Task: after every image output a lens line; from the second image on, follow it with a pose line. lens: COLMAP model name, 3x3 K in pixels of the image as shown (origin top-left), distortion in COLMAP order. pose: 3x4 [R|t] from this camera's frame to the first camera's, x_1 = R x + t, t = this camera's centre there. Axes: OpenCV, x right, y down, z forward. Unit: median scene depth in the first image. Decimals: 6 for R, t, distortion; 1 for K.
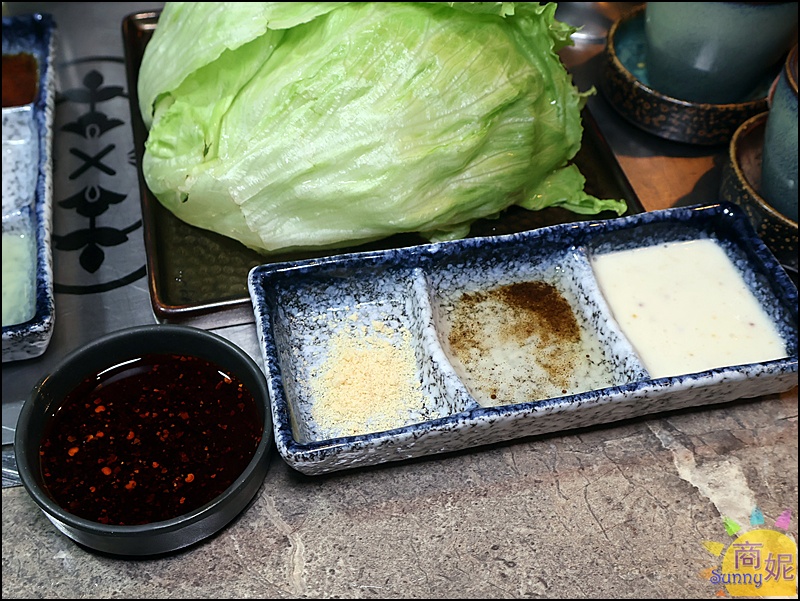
lens RADIAL K [[1011.8, 0, 400.0], [0, 1011.8, 300.5], [0, 0, 1]] dist [0.001588, 0.079108]
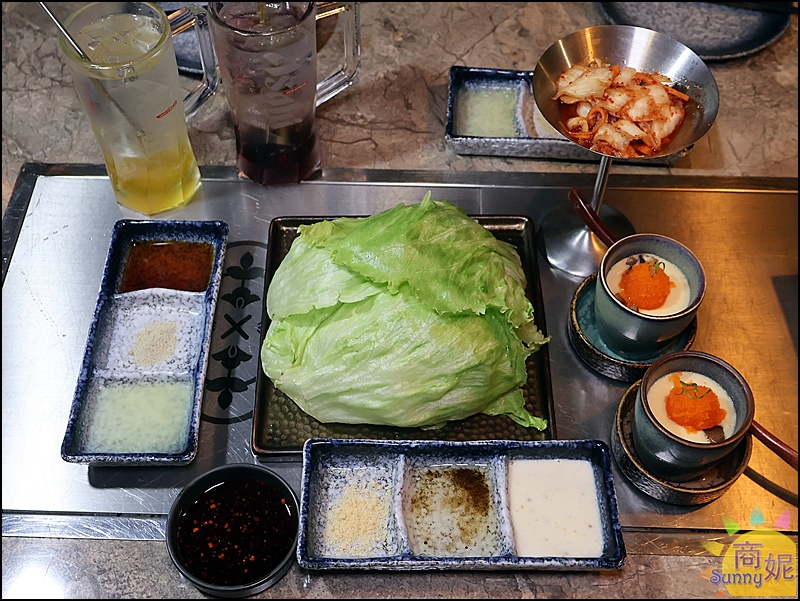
lens RADIAL K [[1011.8, 0, 400.0], [0, 1011.8, 300.5], [0, 0, 1]] dist [0.001588, 0.079108]
pose [[0.974456, 0.167819, -0.149241, 0.226141], [-0.153028, 0.982555, 0.105682, -0.467862], [0.164372, -0.080144, 0.983137, -0.662244]]
